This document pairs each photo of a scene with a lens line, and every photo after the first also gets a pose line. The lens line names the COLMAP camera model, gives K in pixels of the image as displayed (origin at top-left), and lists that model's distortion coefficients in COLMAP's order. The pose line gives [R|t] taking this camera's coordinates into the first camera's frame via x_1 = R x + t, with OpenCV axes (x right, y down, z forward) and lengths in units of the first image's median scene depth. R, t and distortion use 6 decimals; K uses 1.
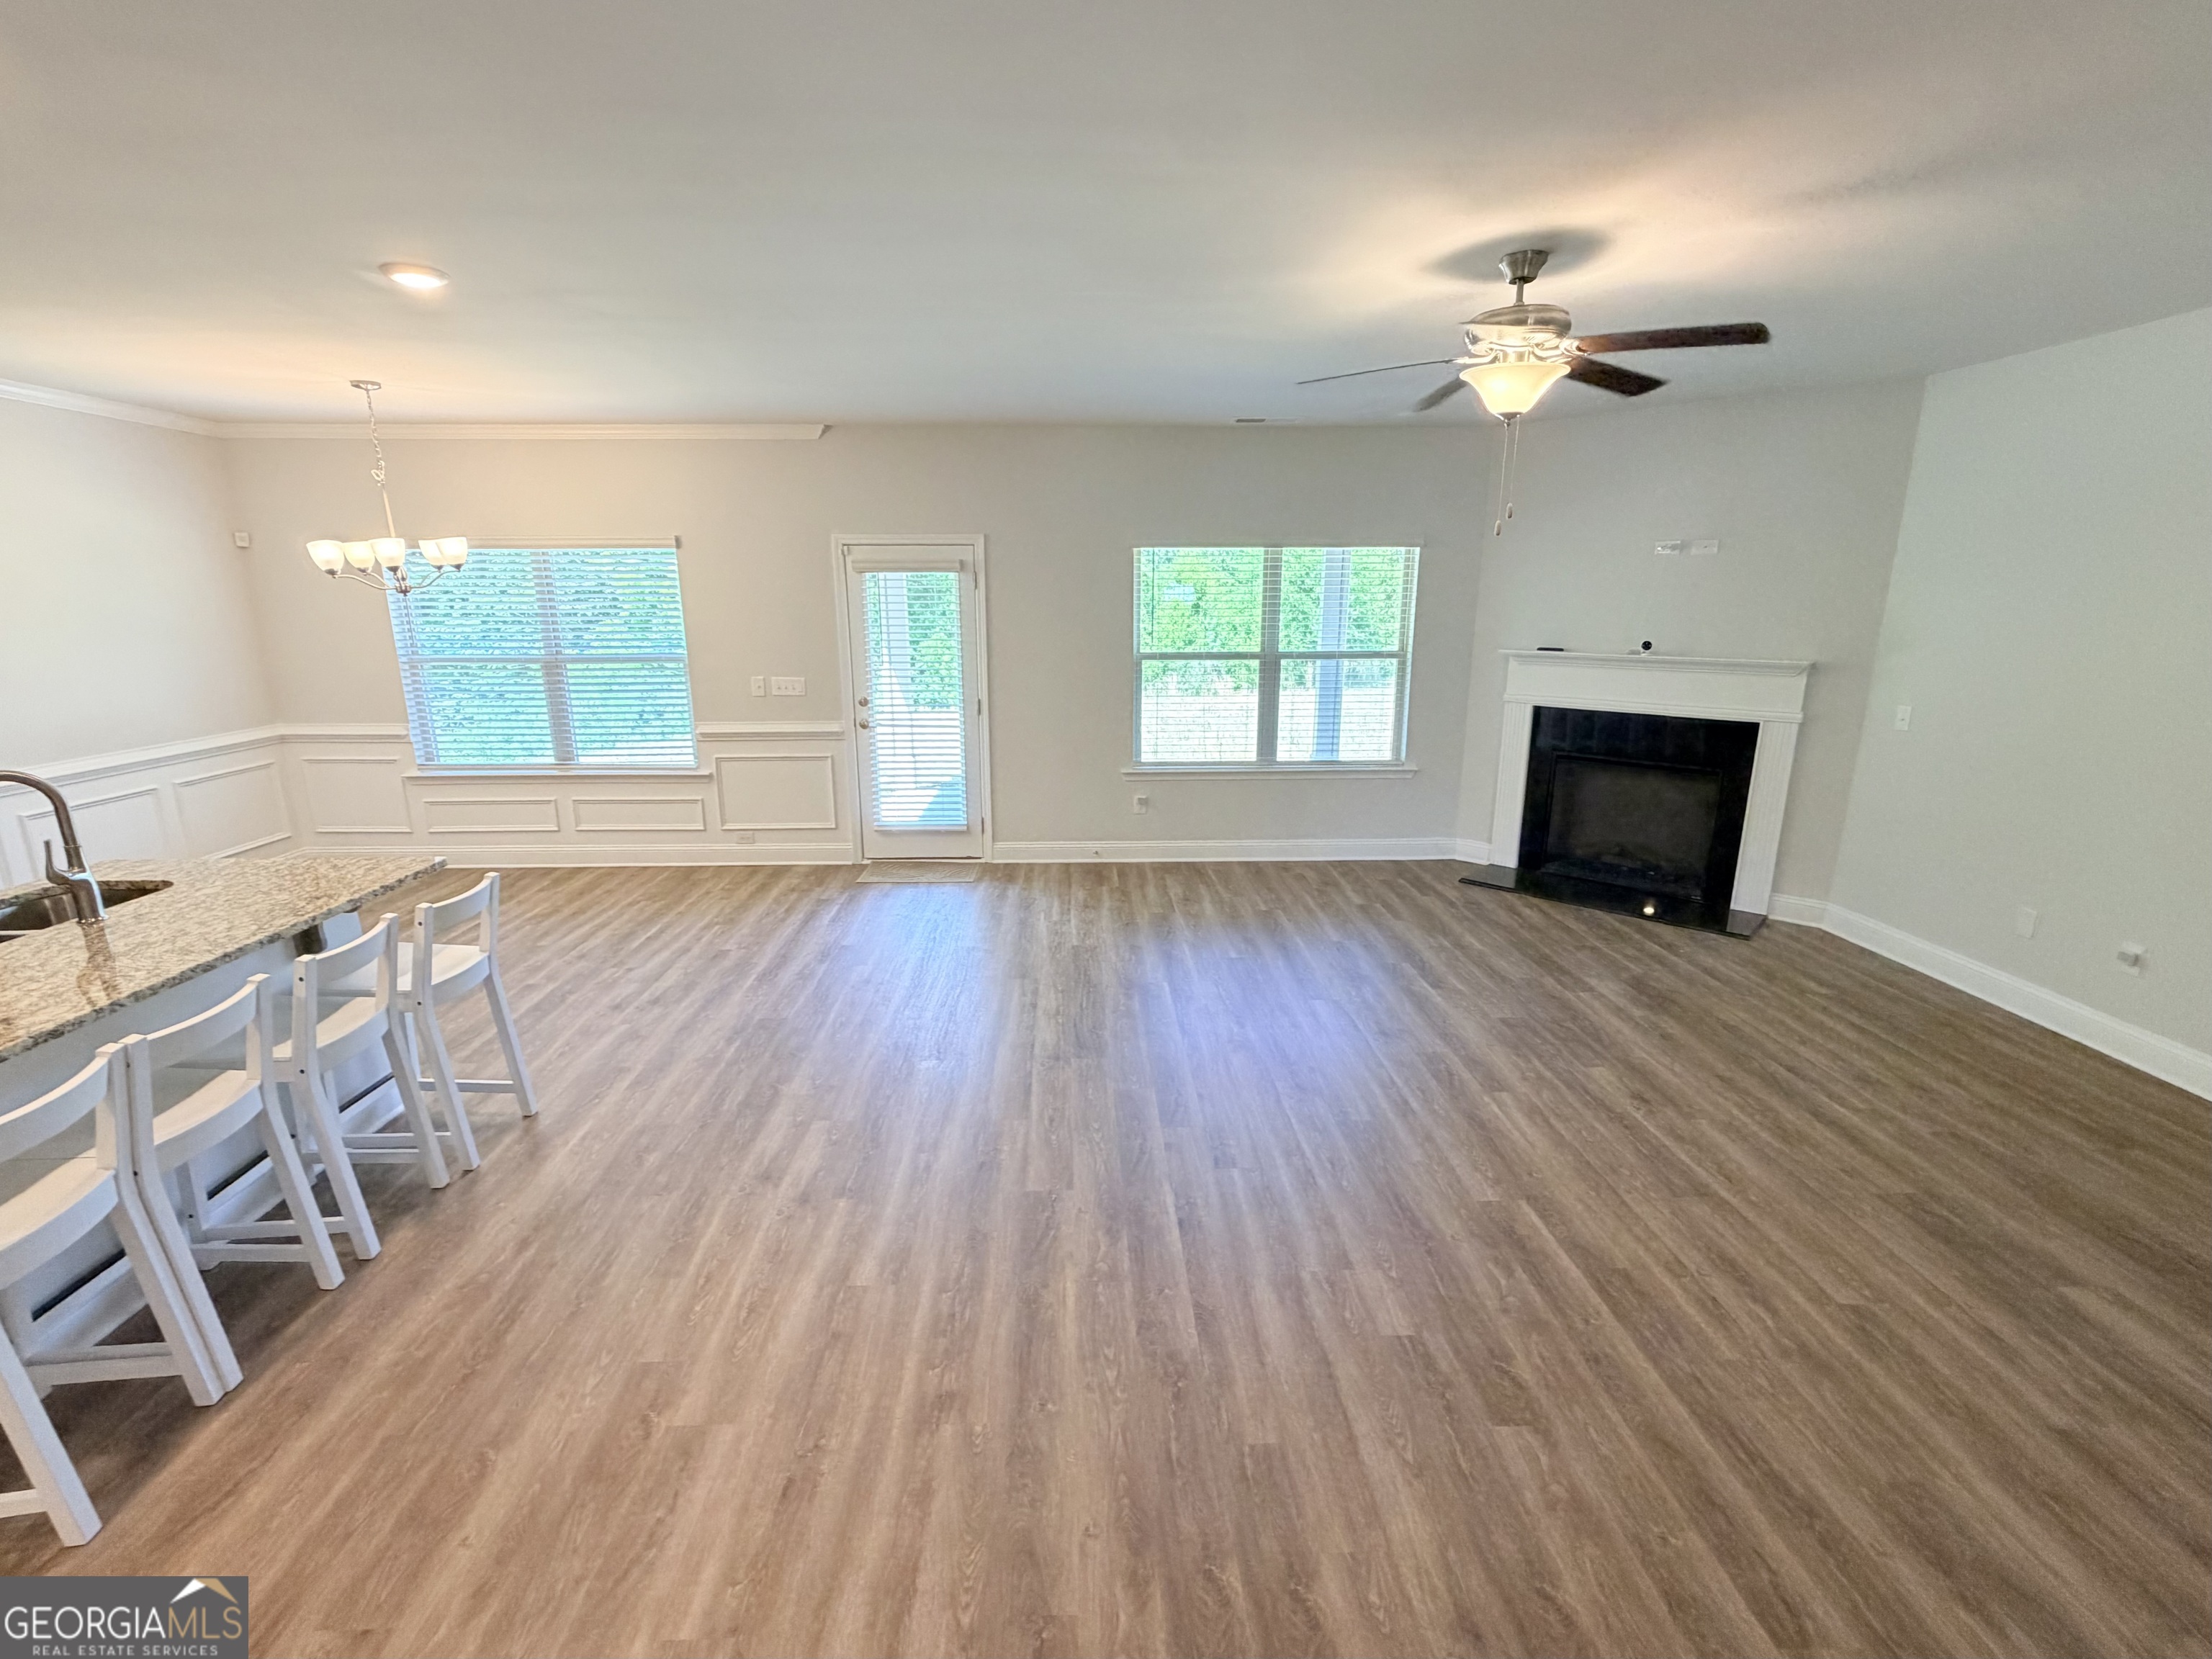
lens RADIAL K [[954.5, 0, 1095.5], [0, 954.5, 827.9], [0, 0, 1]] dist [0.000097, -0.000597]
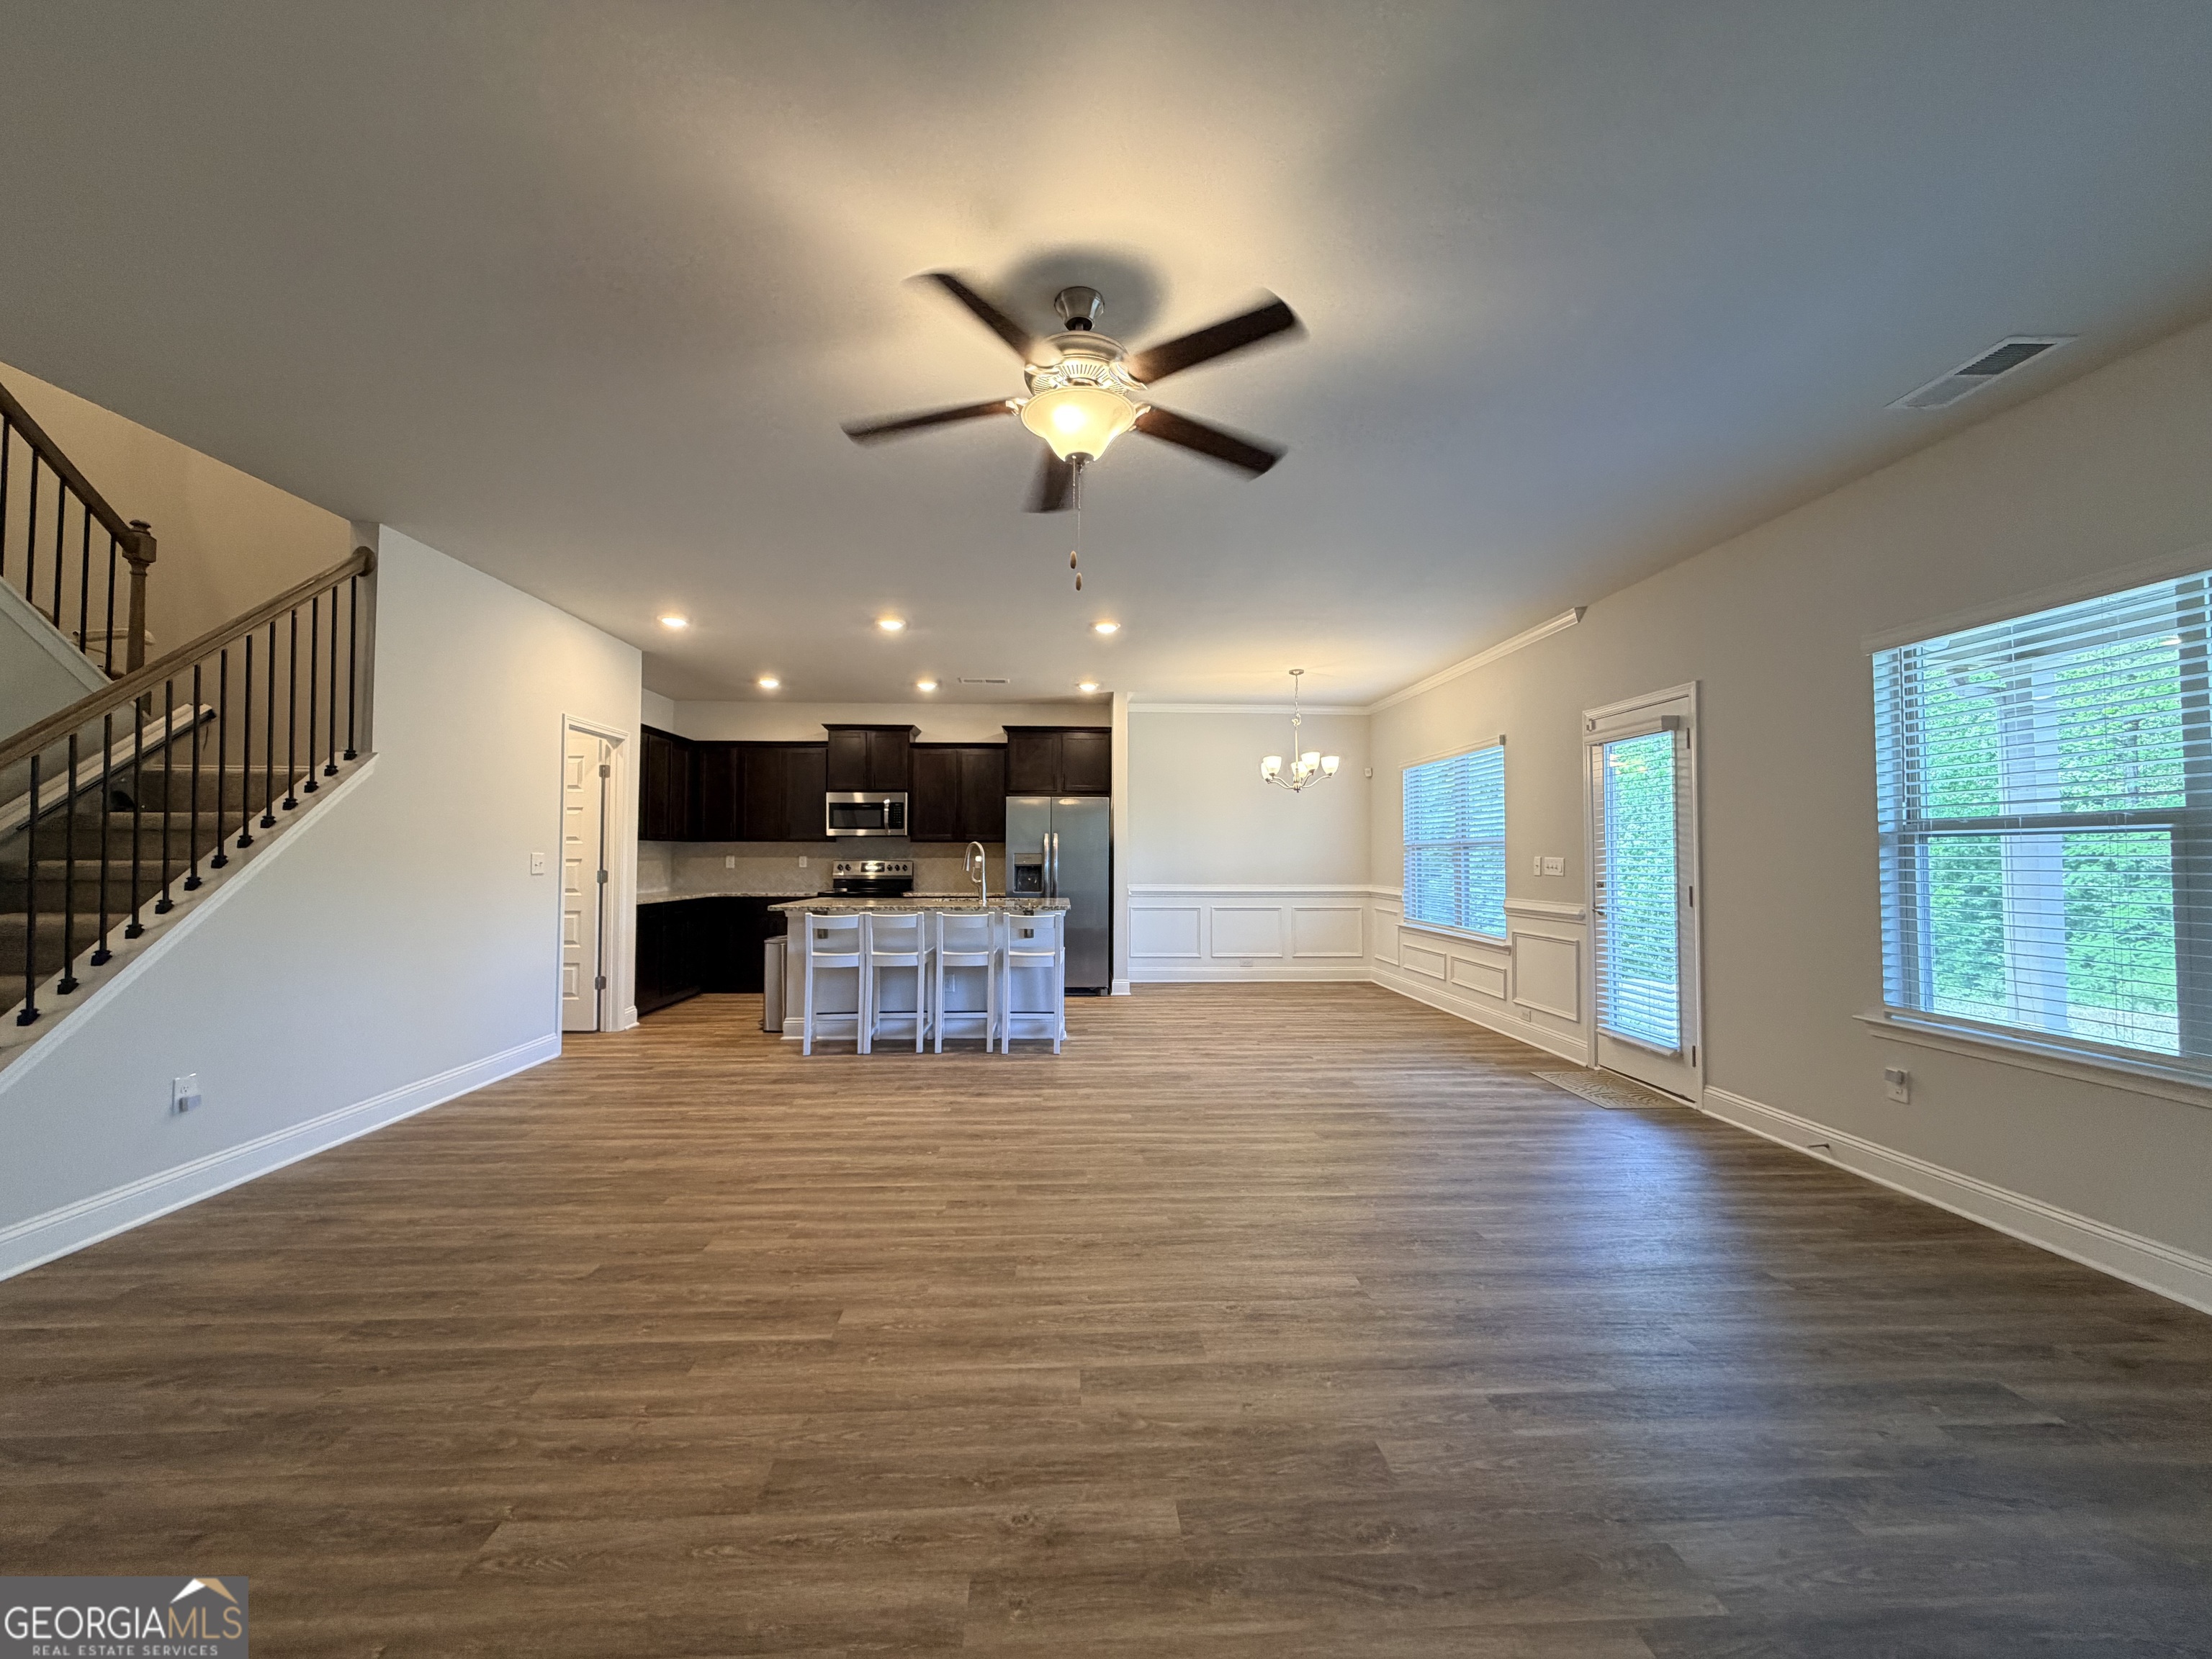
lens RADIAL K [[882.6, 0, 1096.2], [0, 882.6, 823.8], [0, 0, 1]] dist [0.000211, -0.000051]
pose [[0.023194, -0.035070, -0.999116, 0.711864], [-0.244196, 0.968914, -0.039679, -0.046626], [0.969448, 0.244901, 0.013909, 0.624982]]
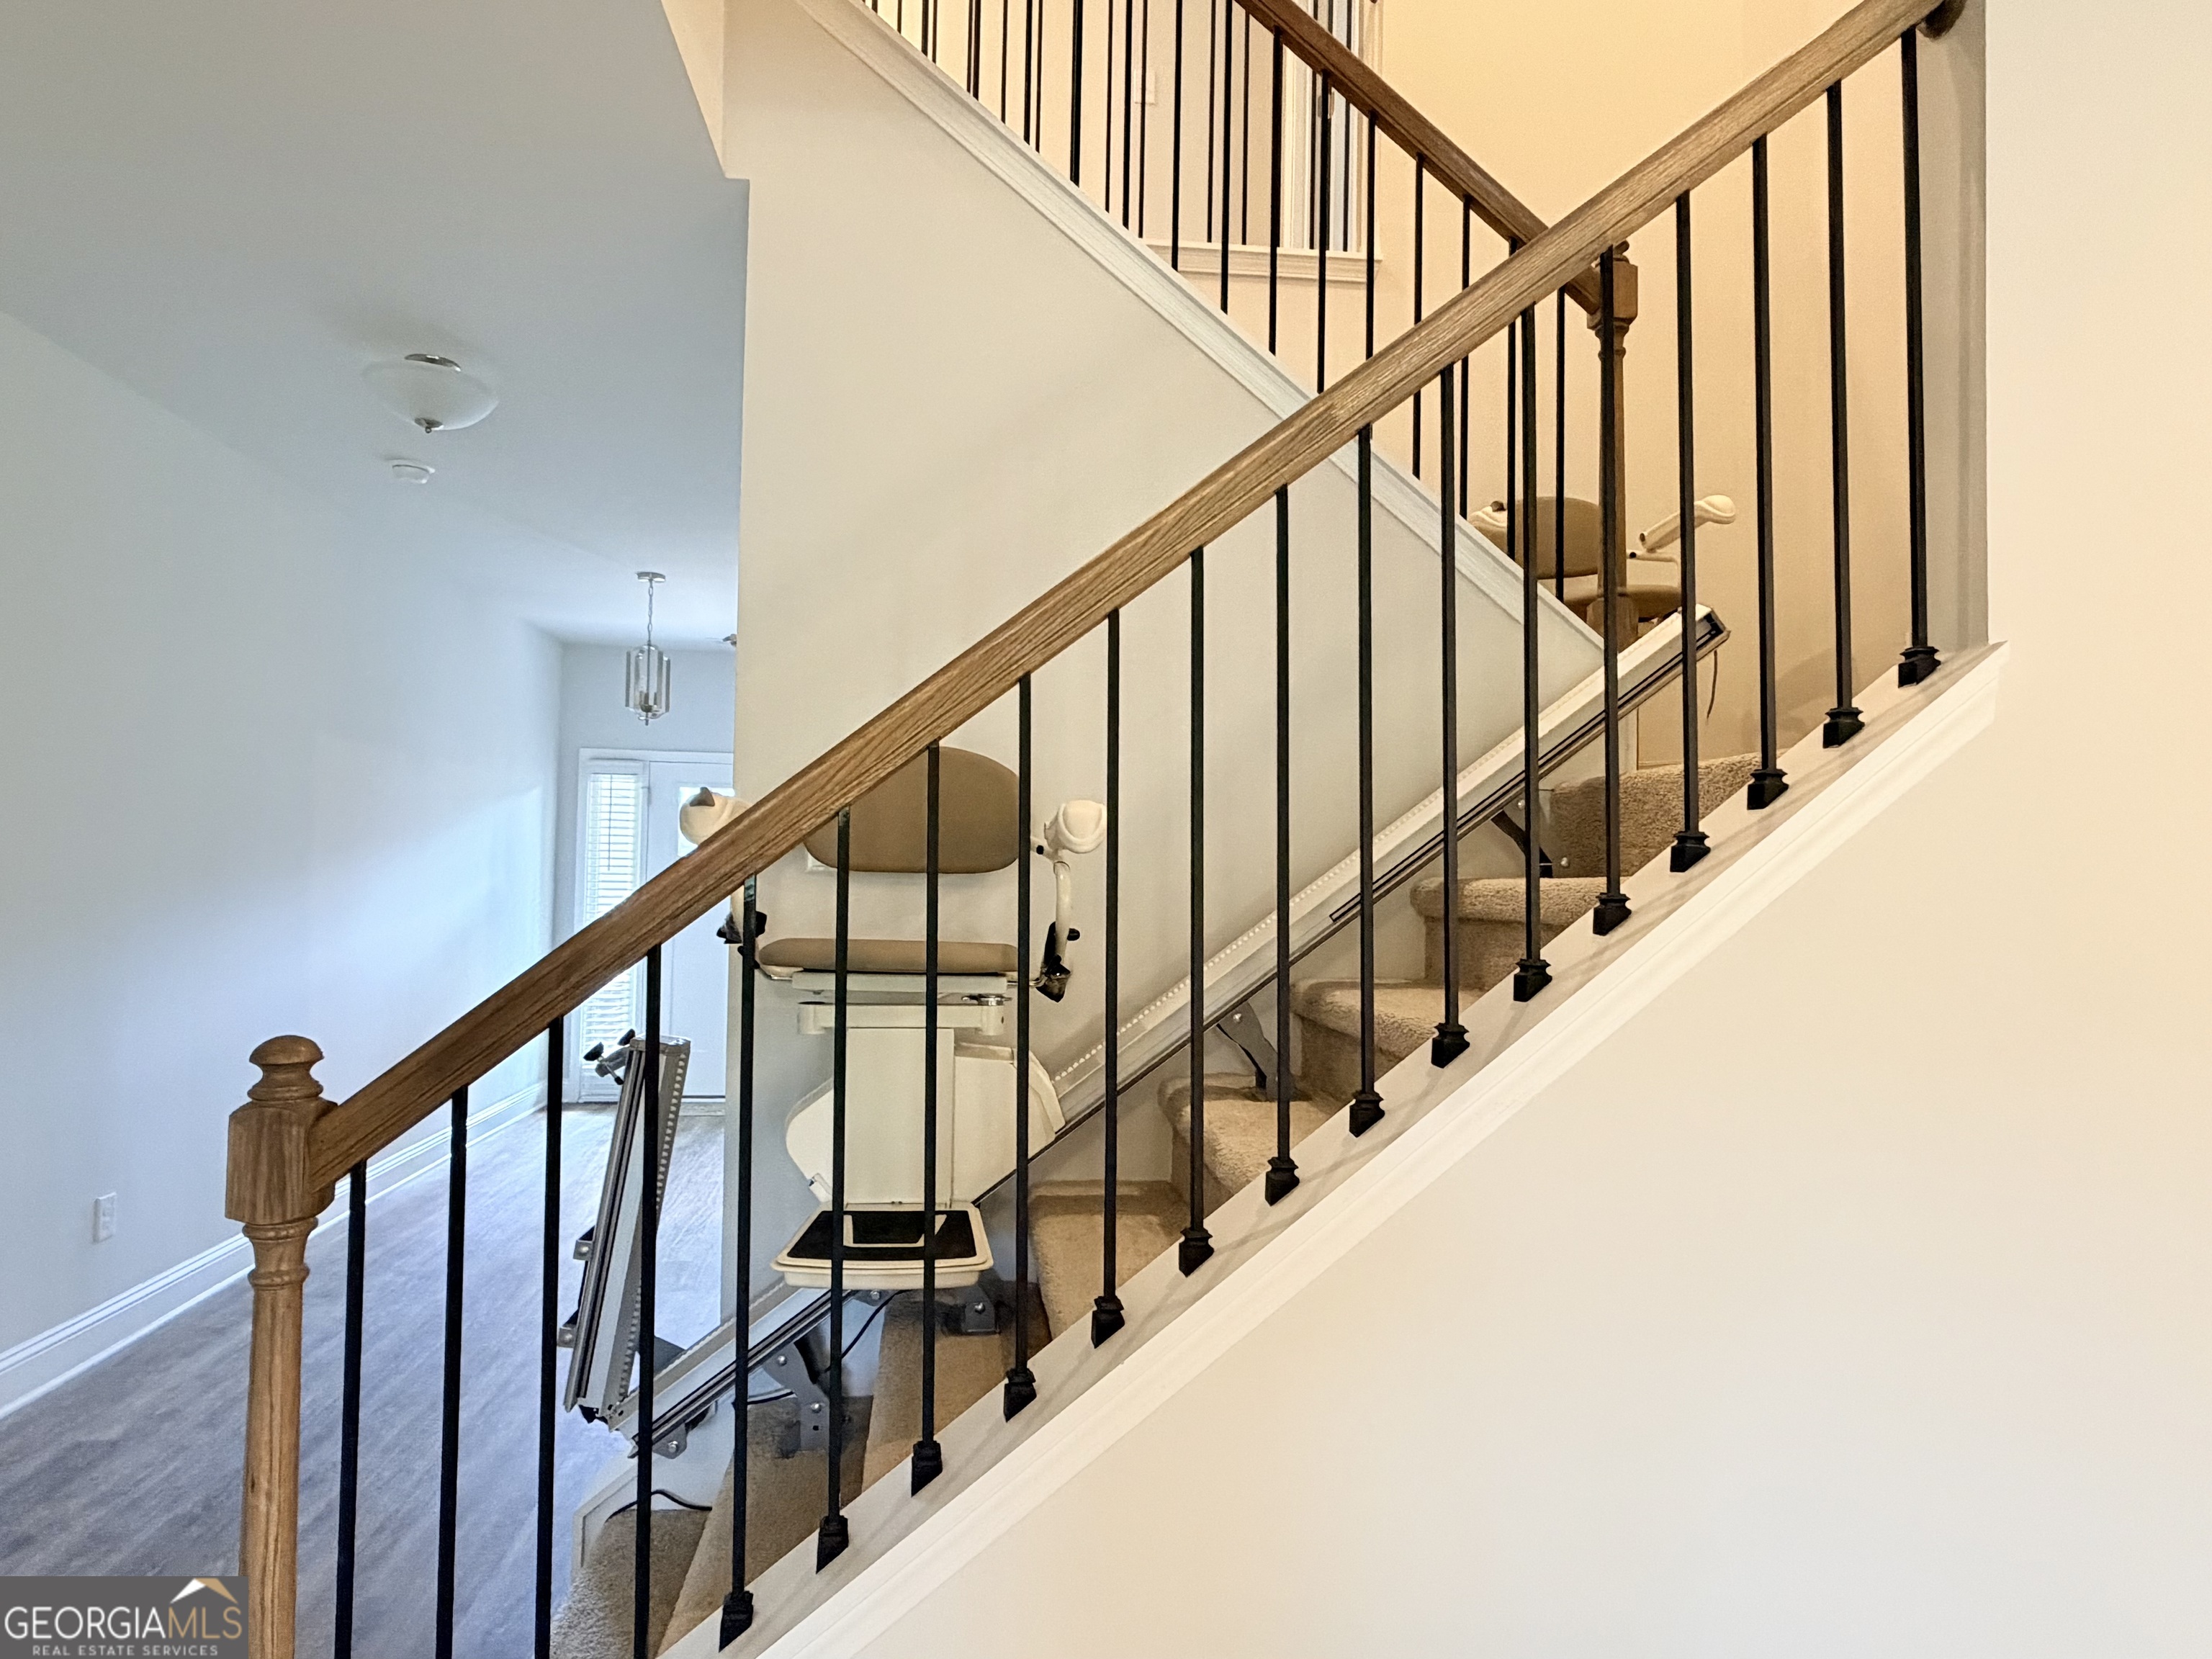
lens RADIAL K [[1295.2, 0, 1110.0], [0, 1295.2, 836.6], [0, 0, 1]] dist [-0.023708, -0.001424]
pose [[-0.995446, -0.020740, -0.093046, 0.146762], [-0.040013, 0.976806, 0.210354, 0.006838], [0.086525, 0.213119, -0.973187, 0.279857]]
